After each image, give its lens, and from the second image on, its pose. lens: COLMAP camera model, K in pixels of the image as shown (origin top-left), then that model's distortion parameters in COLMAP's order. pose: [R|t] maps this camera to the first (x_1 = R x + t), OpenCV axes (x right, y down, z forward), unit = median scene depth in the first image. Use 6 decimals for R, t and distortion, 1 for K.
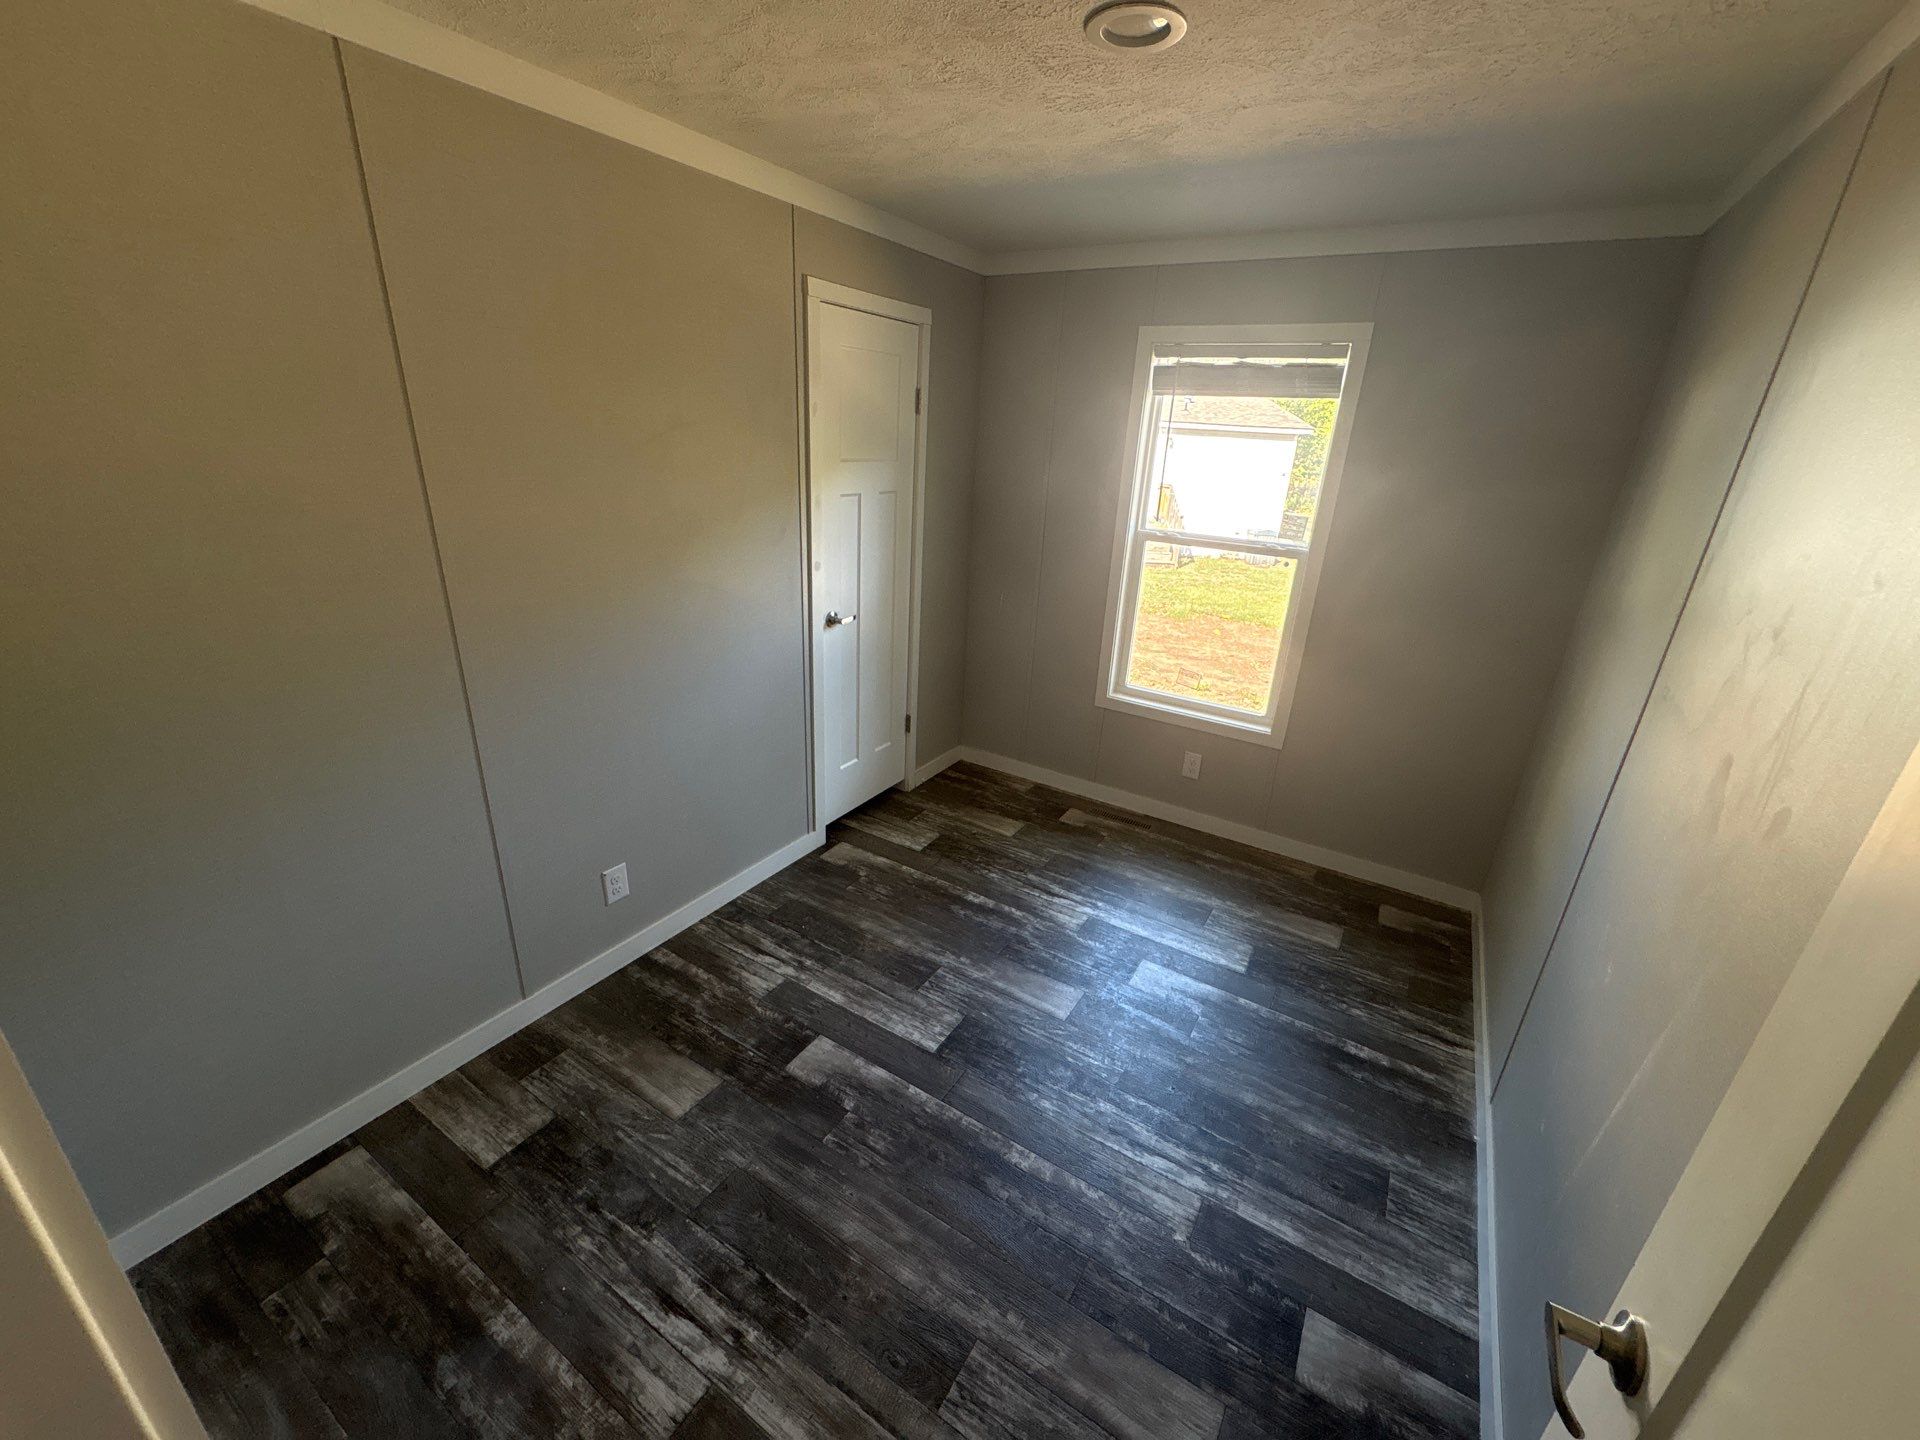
lens RADIAL K [[769.8, 0, 952.9], [0, 769.8, 726.5], [0, 0, 1]] dist [-0.001988, 0.001025]
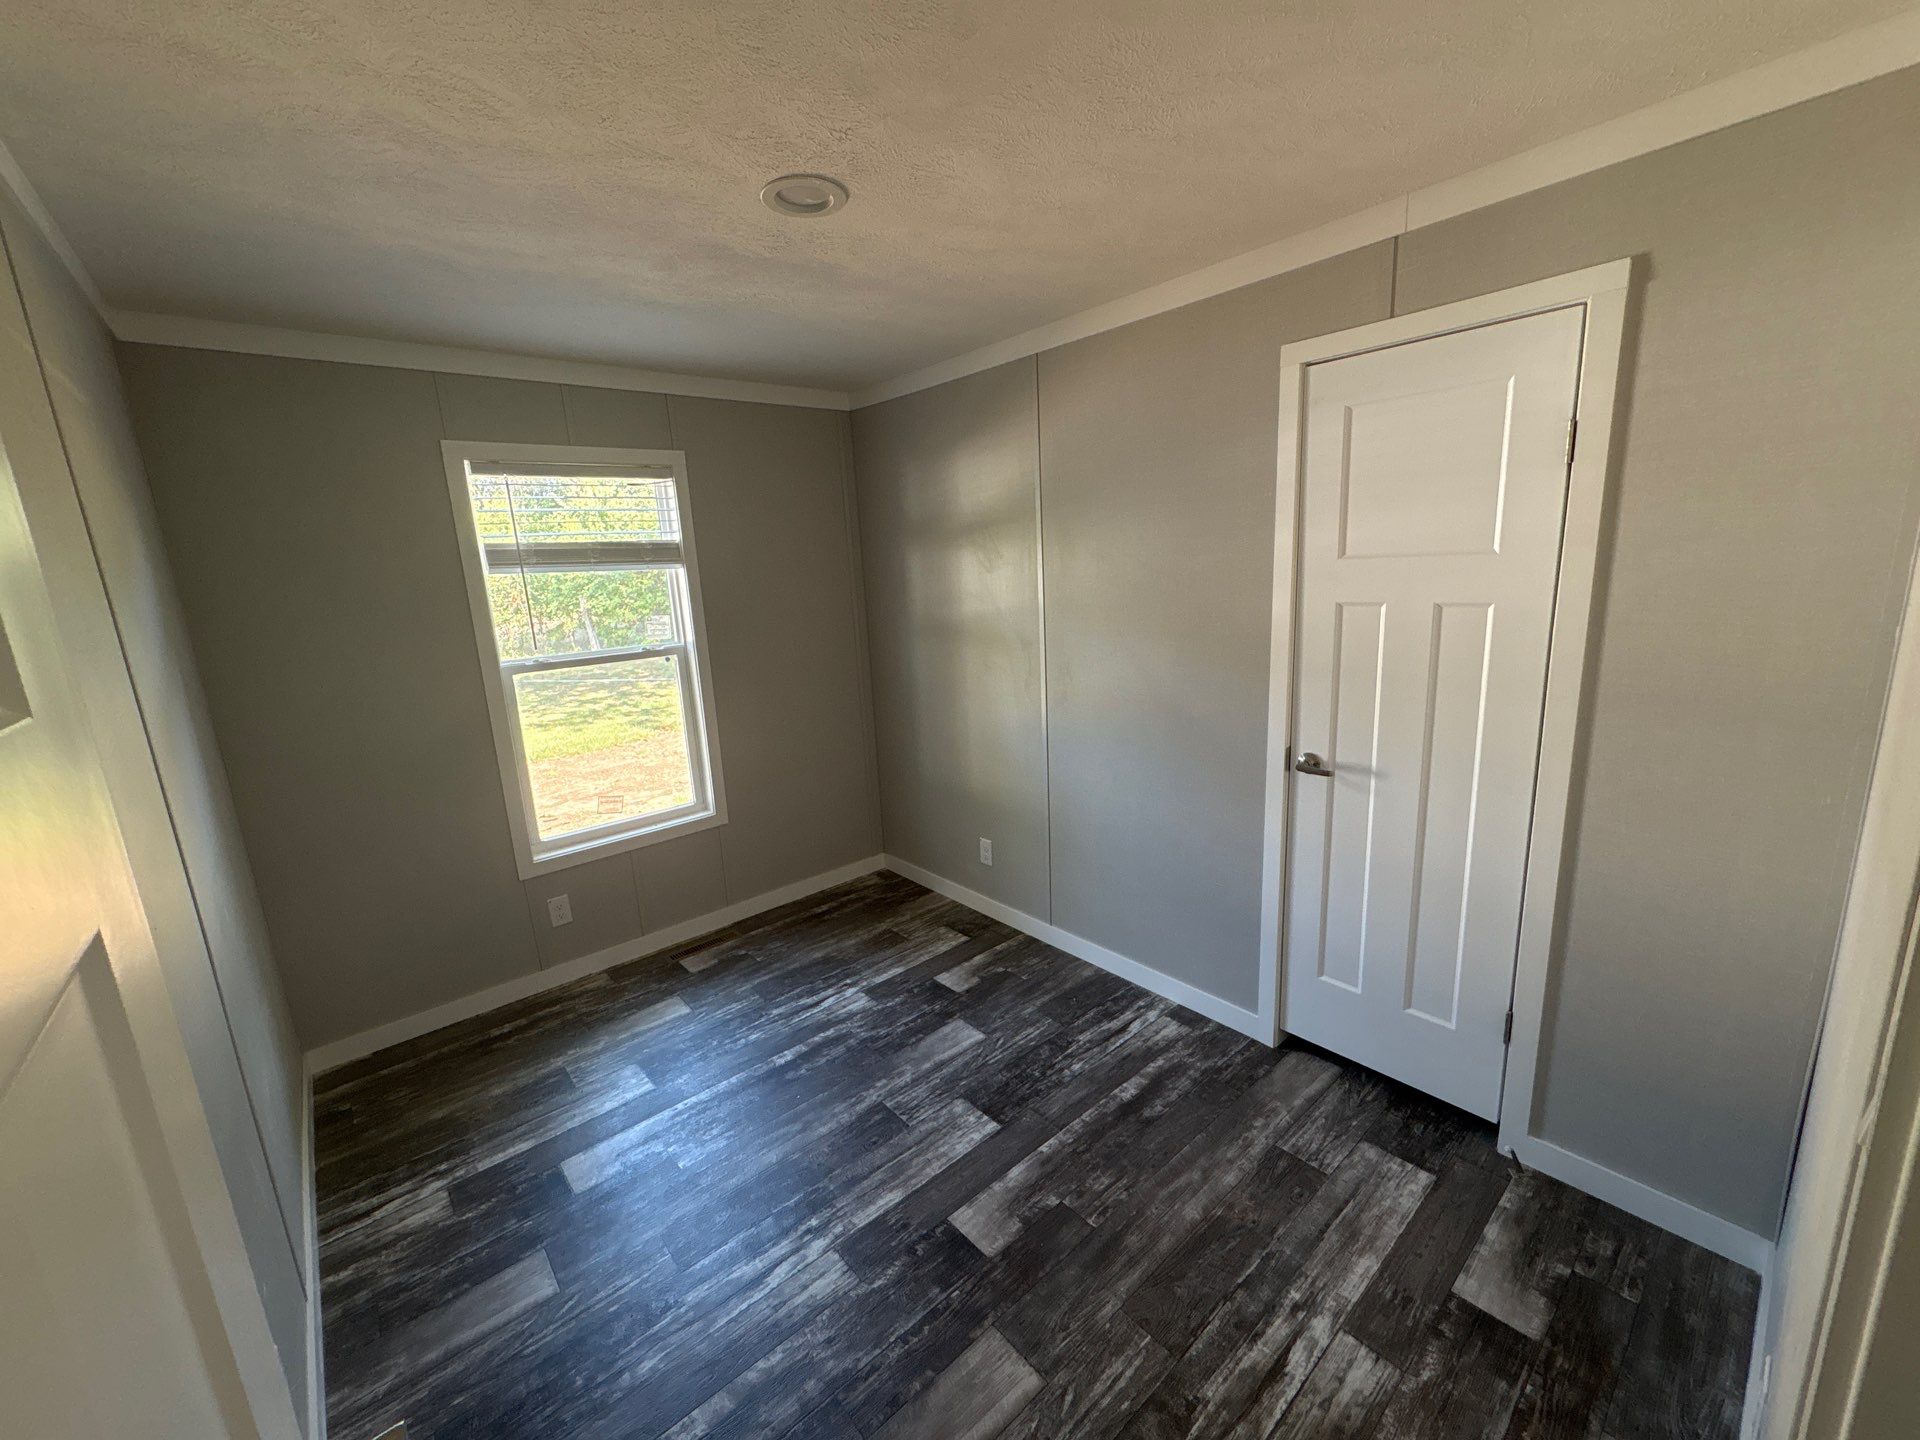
lens RADIAL K [[767.6, 0, 961.2], [0, 767.6, 709.3], [0, 0, 1]] dist [-0.004116, 0.000788]
pose [[0.291627, -0.260594, 0.920350, -0.795754], [0.408102, 0.904104, 0.126680, -0.210961], [-0.865105, 0.338654, 0.370010, 0.474204]]
